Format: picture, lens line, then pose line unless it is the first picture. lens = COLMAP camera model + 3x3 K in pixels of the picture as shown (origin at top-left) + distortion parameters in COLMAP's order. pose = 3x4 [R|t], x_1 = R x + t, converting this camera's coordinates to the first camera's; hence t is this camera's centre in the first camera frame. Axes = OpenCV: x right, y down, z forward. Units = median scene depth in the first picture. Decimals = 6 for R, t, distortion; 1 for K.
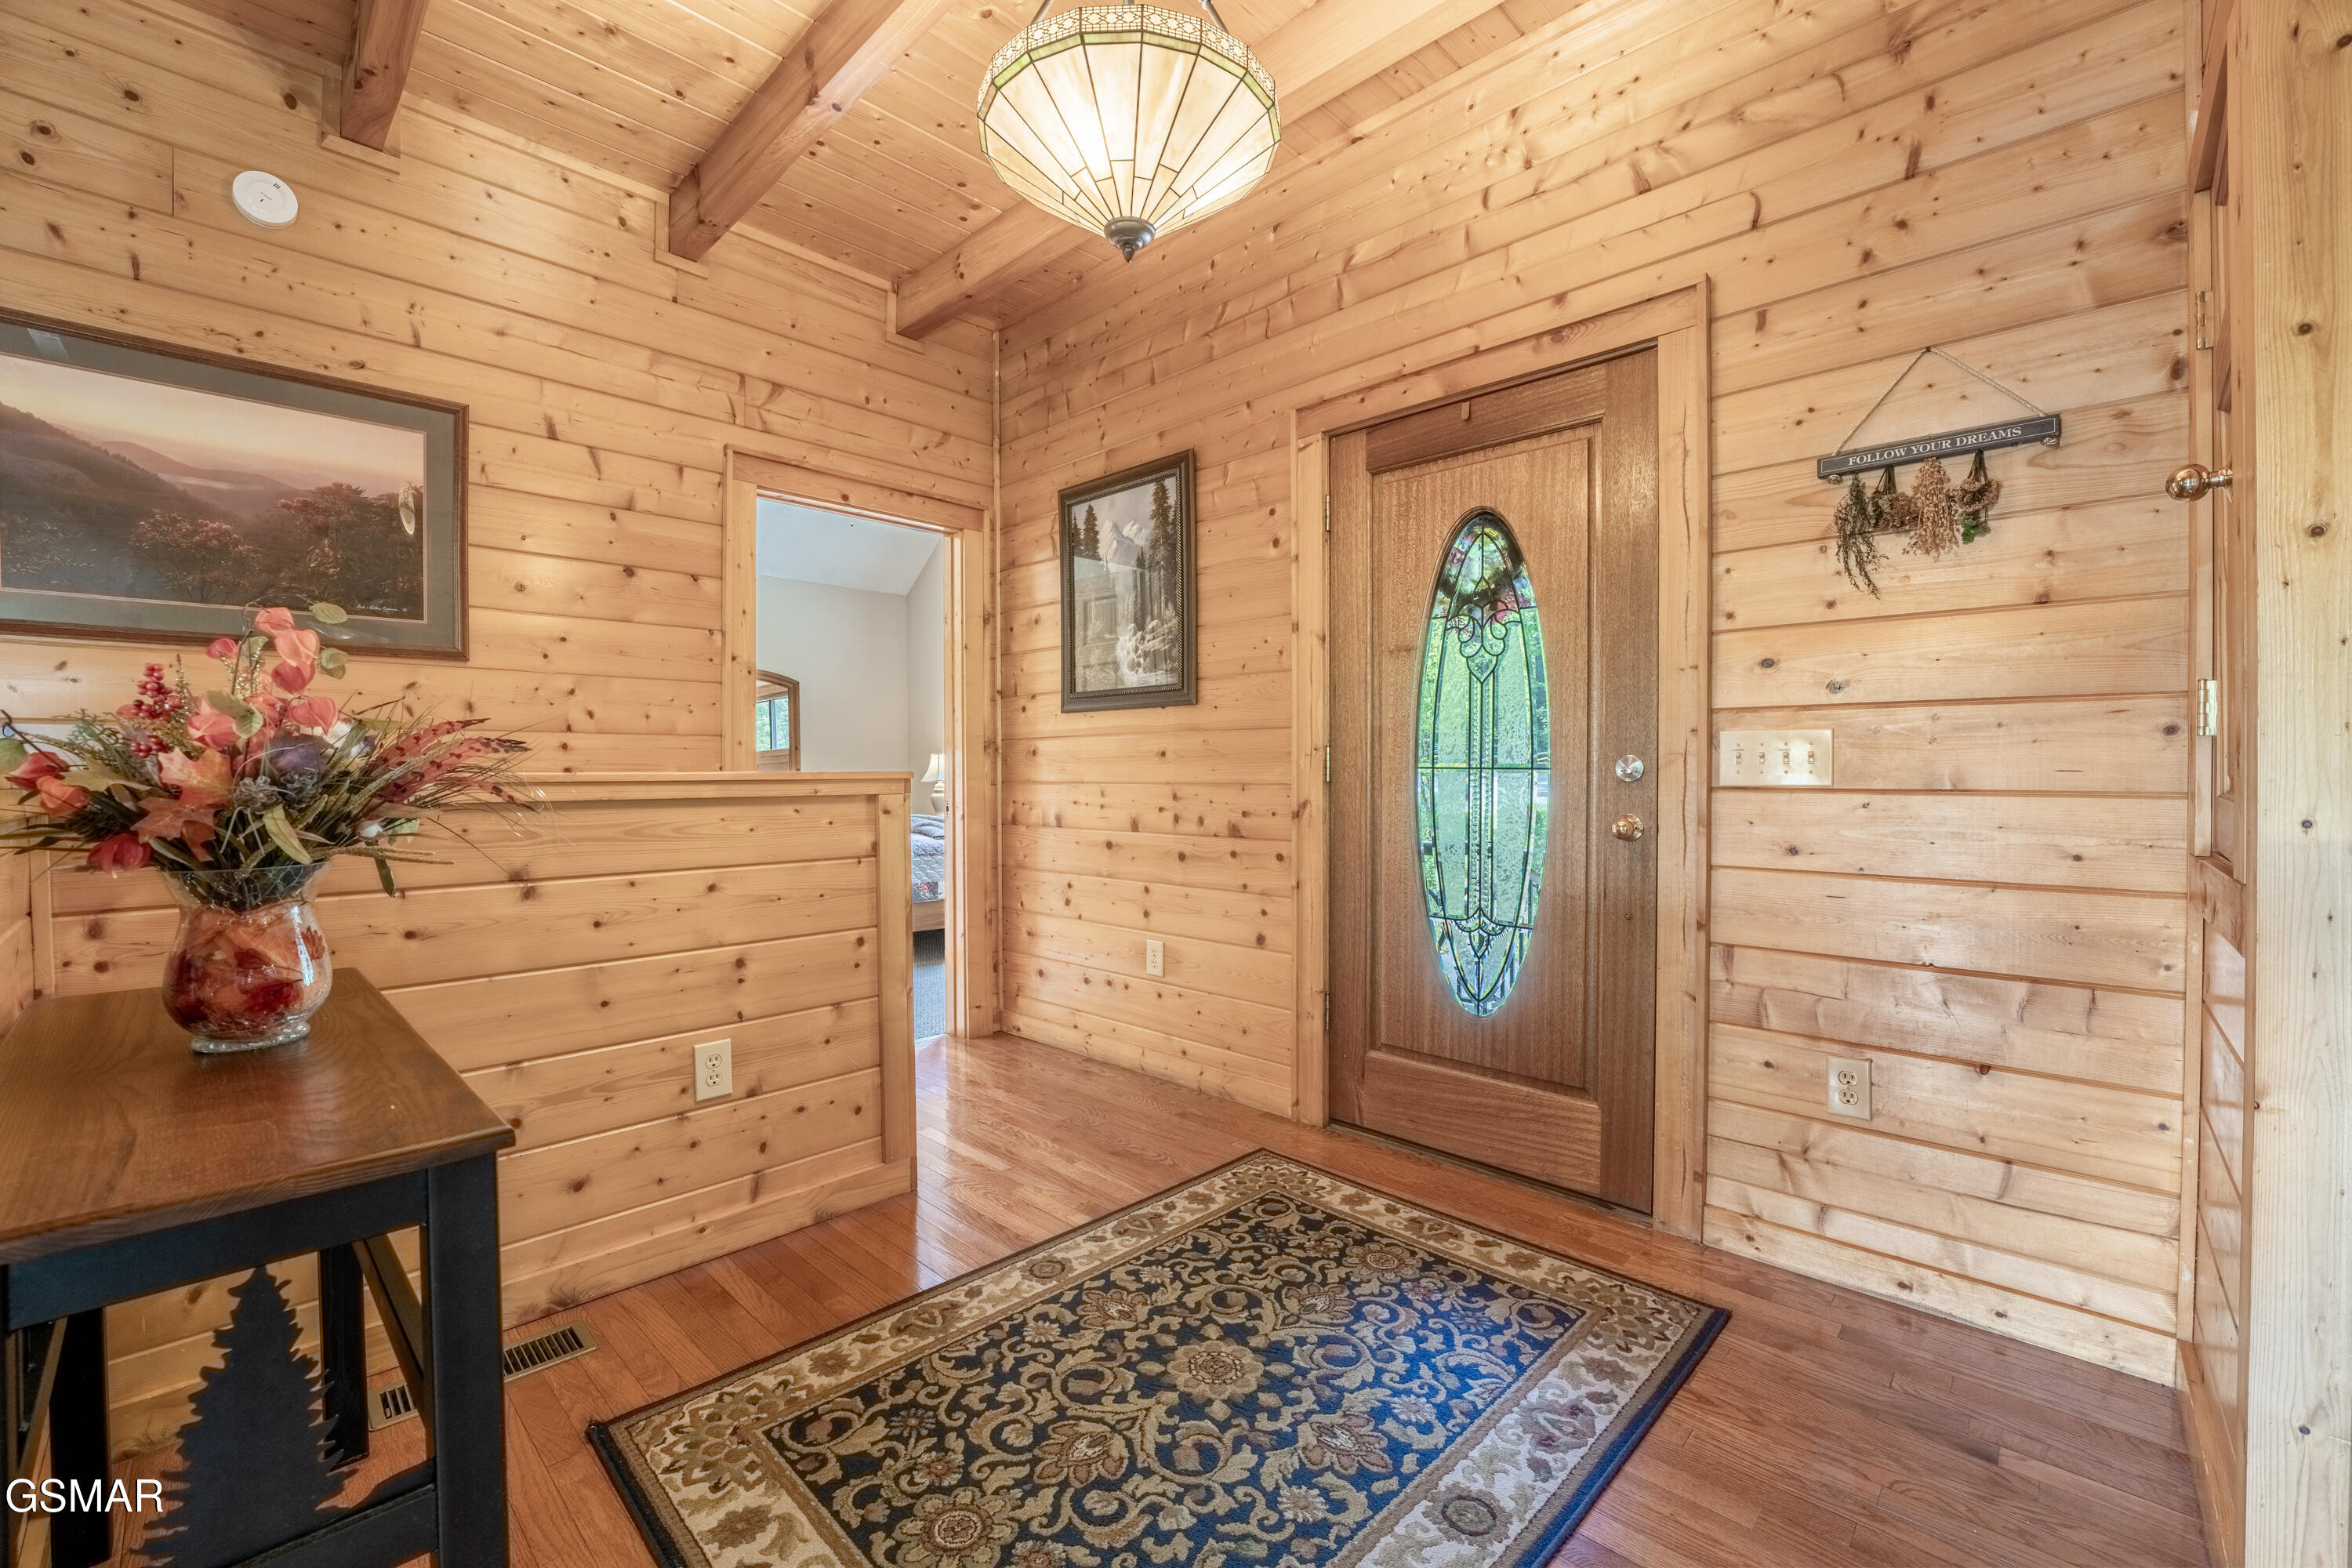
lens RADIAL K [[953.1, 0, 1174.2], [0, 953.1, 786.7], [0, 0, 1]] dist [-0.029735, 0.003018]
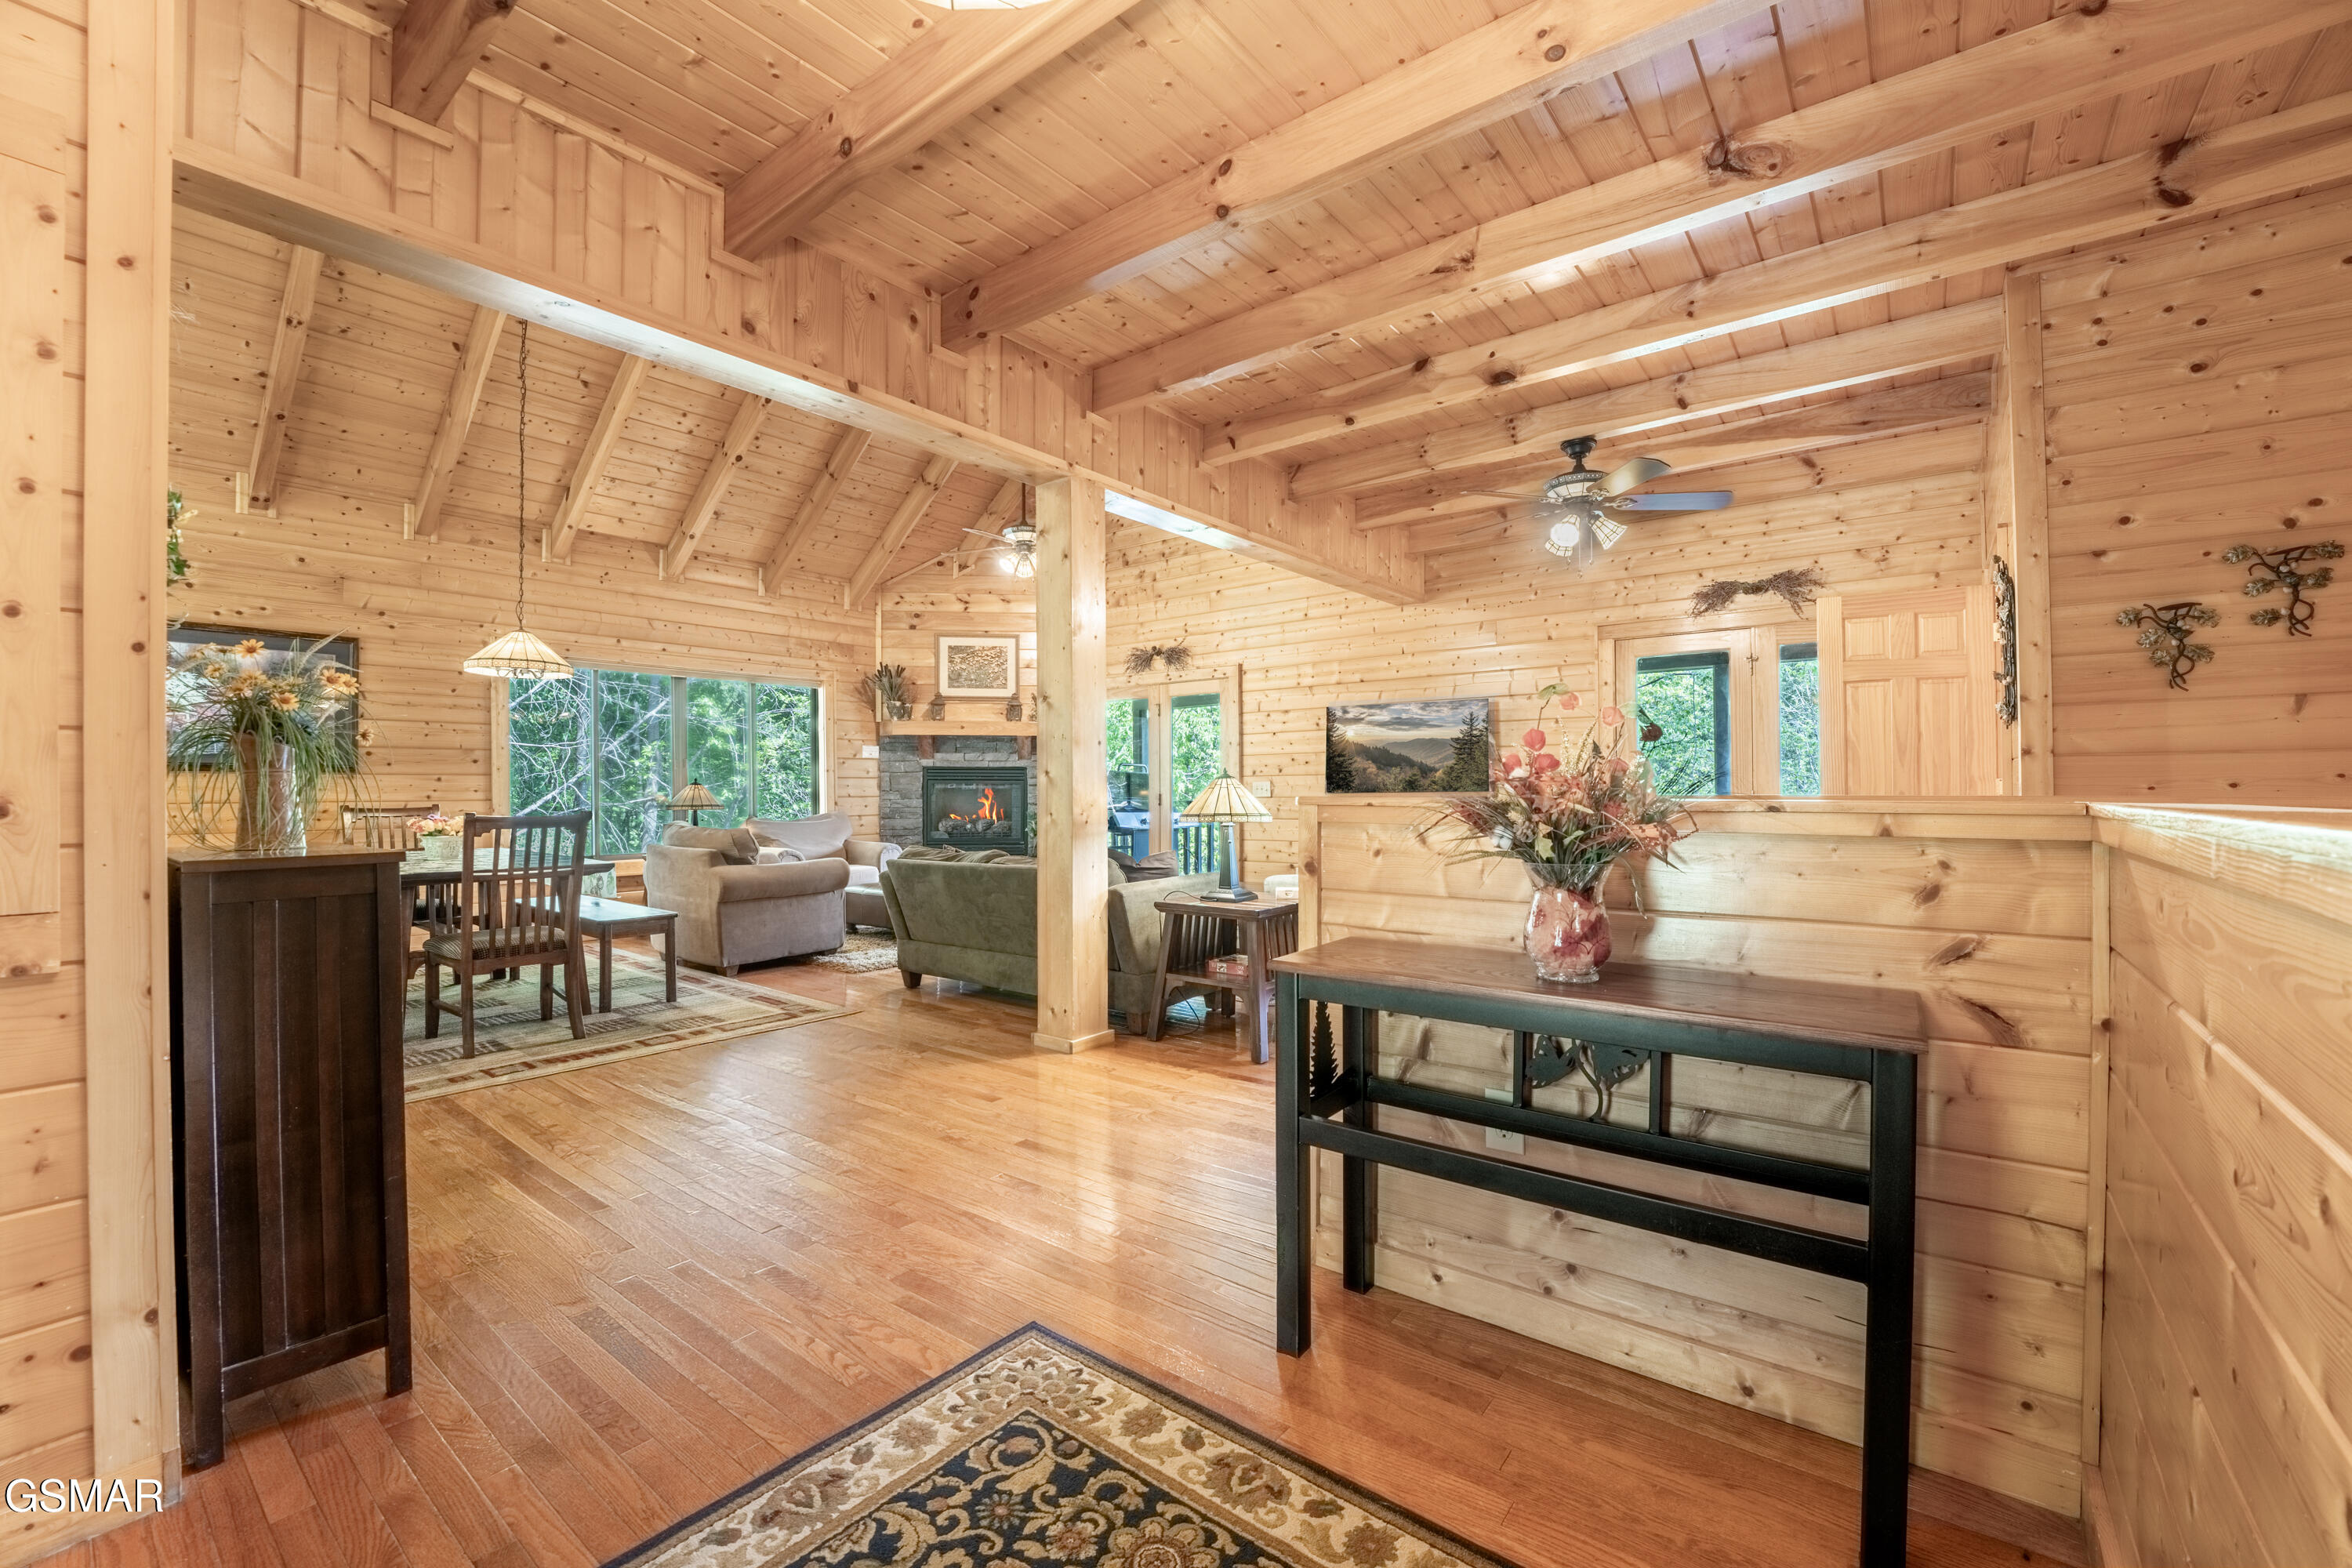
lens RADIAL K [[953.1, 0, 1173.3], [0, 953.1, 786.5], [0, 0, 1]] dist [-0.029735, 0.003018]
pose [[-0.994761, 0.009230, -0.101810, -0.078117], [0.008023, 0.999893, 0.012255, -0.026365], [0.101912, 0.011374, -0.994728, 1.011531]]
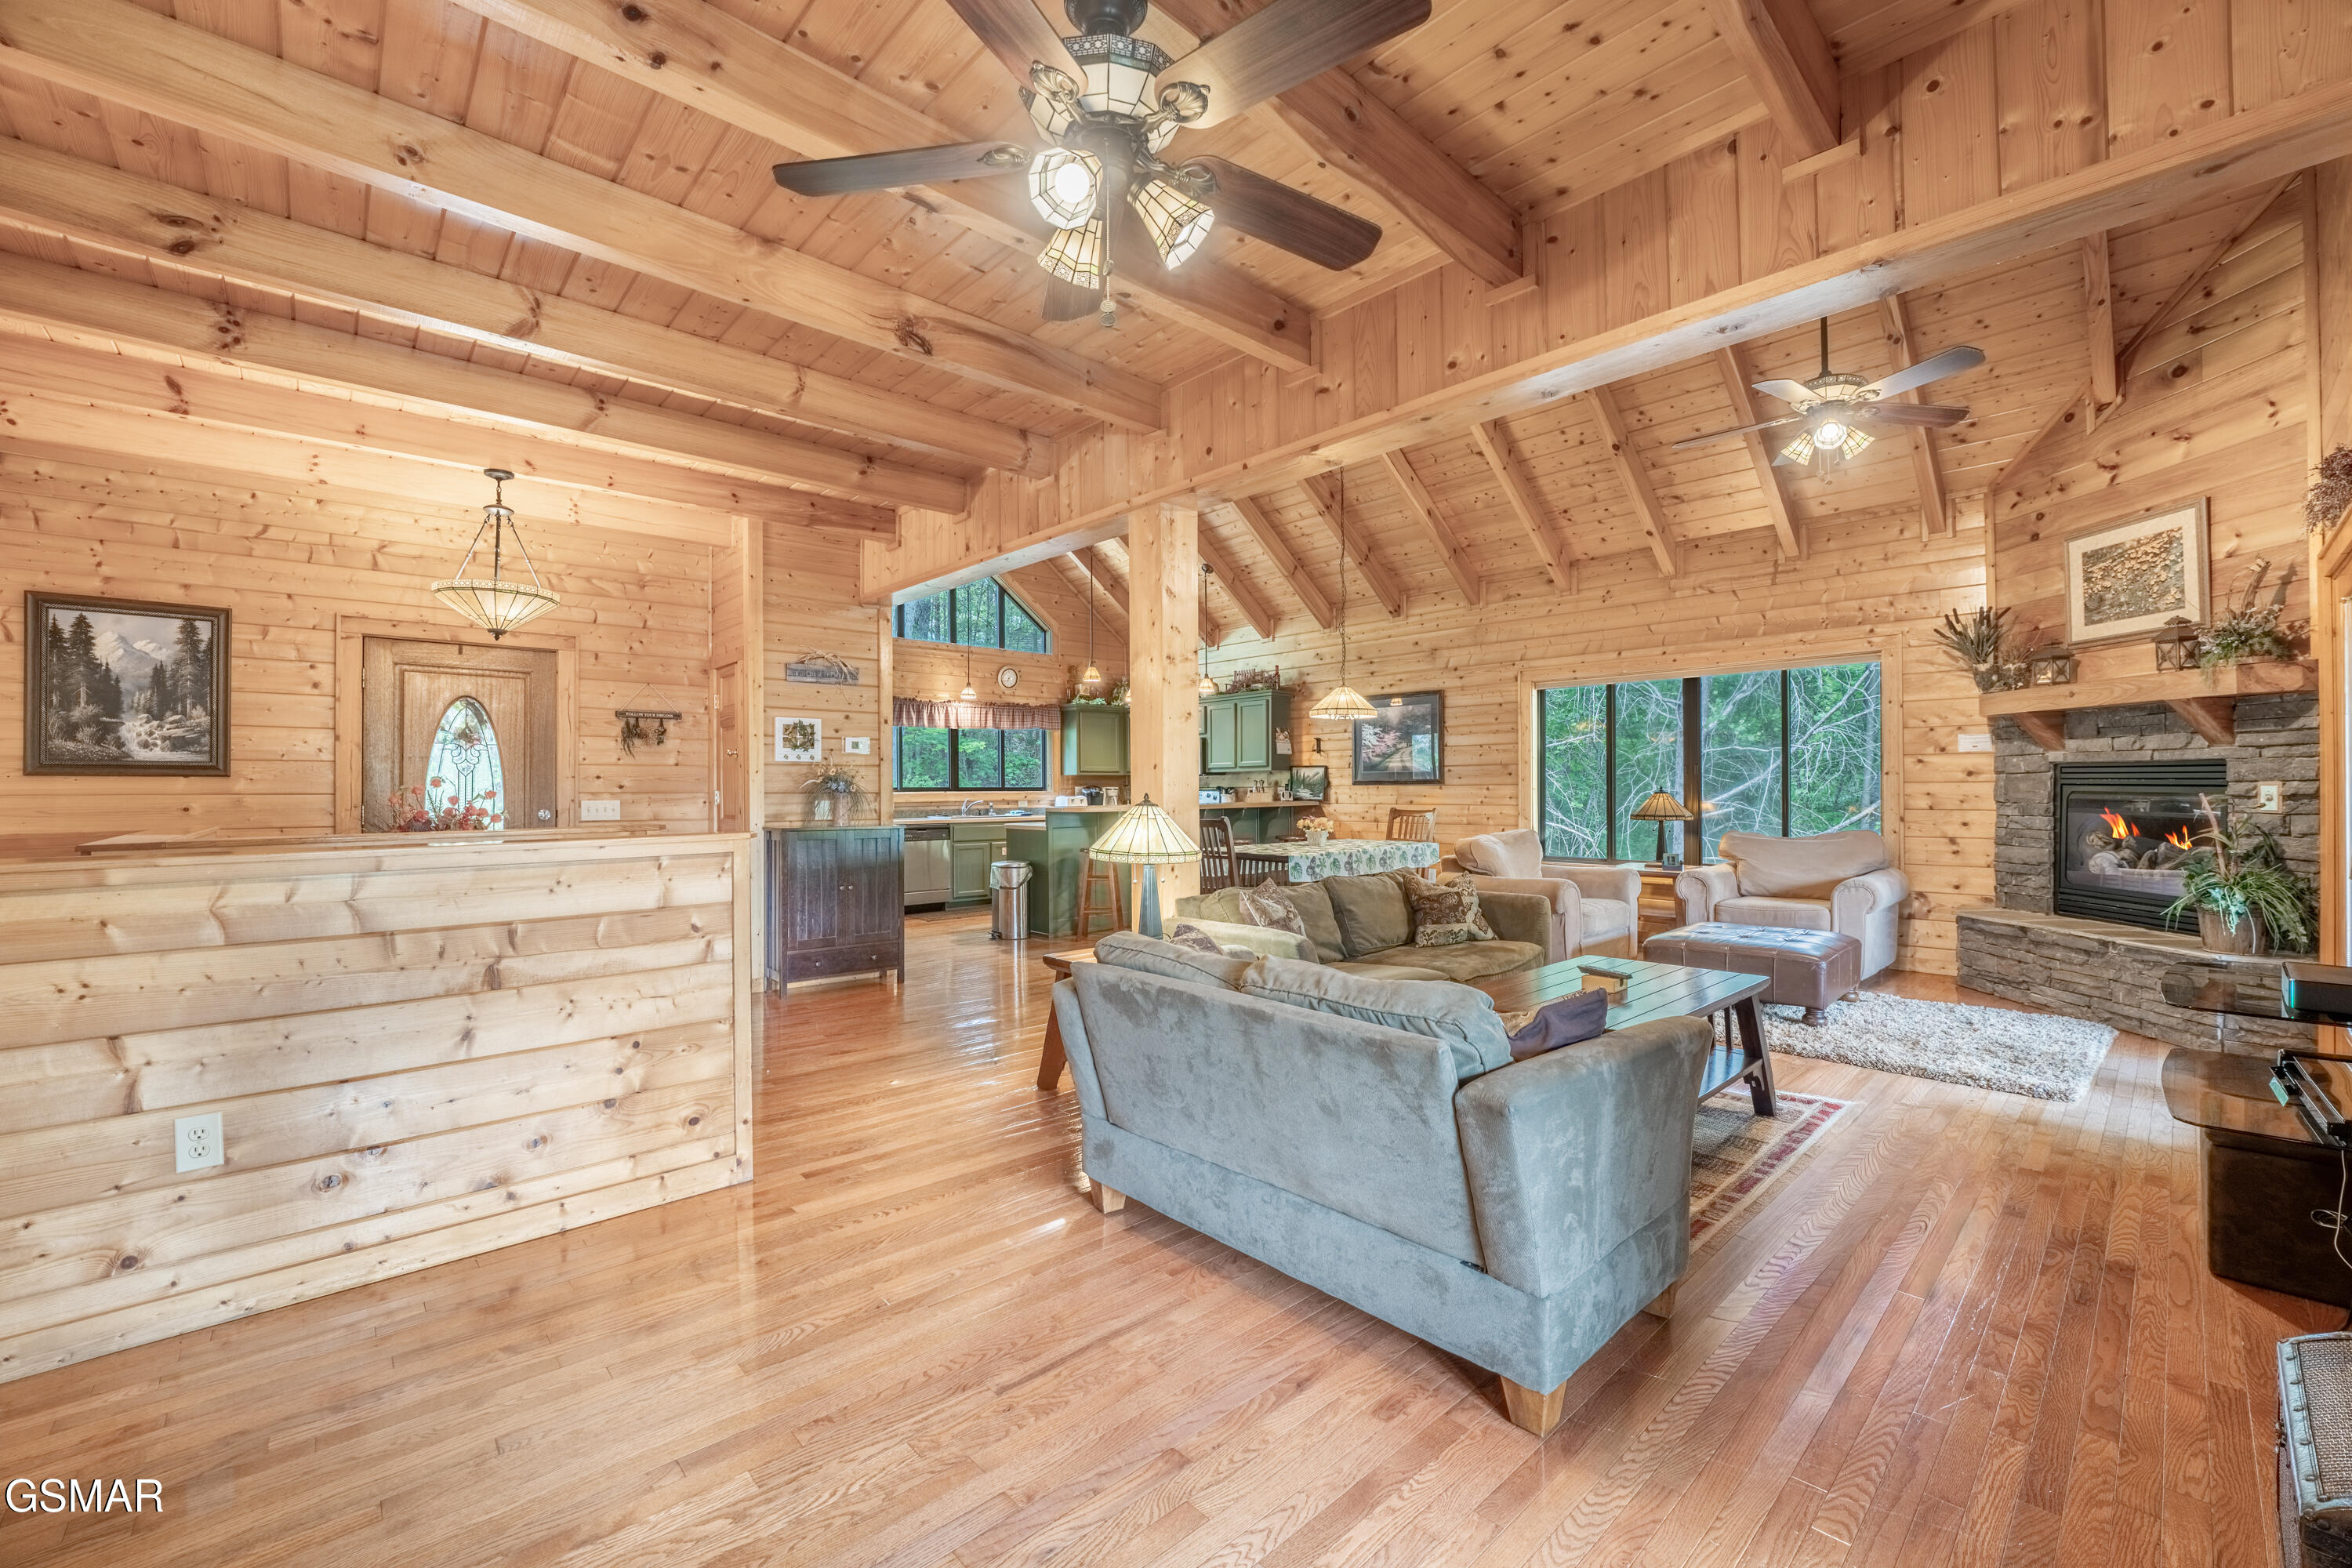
lens RADIAL K [[953.1, 0, 1174.6], [0, 953.1, 786.0], [0, 0, 1]] dist [-0.029735, 0.003018]
pose [[0.057200, 0.005880, 0.998345, -1.688029], [0.020518, 0.999765, -0.007064, -0.037942], [-0.998152, 0.020889, 0.057066, -0.722084]]
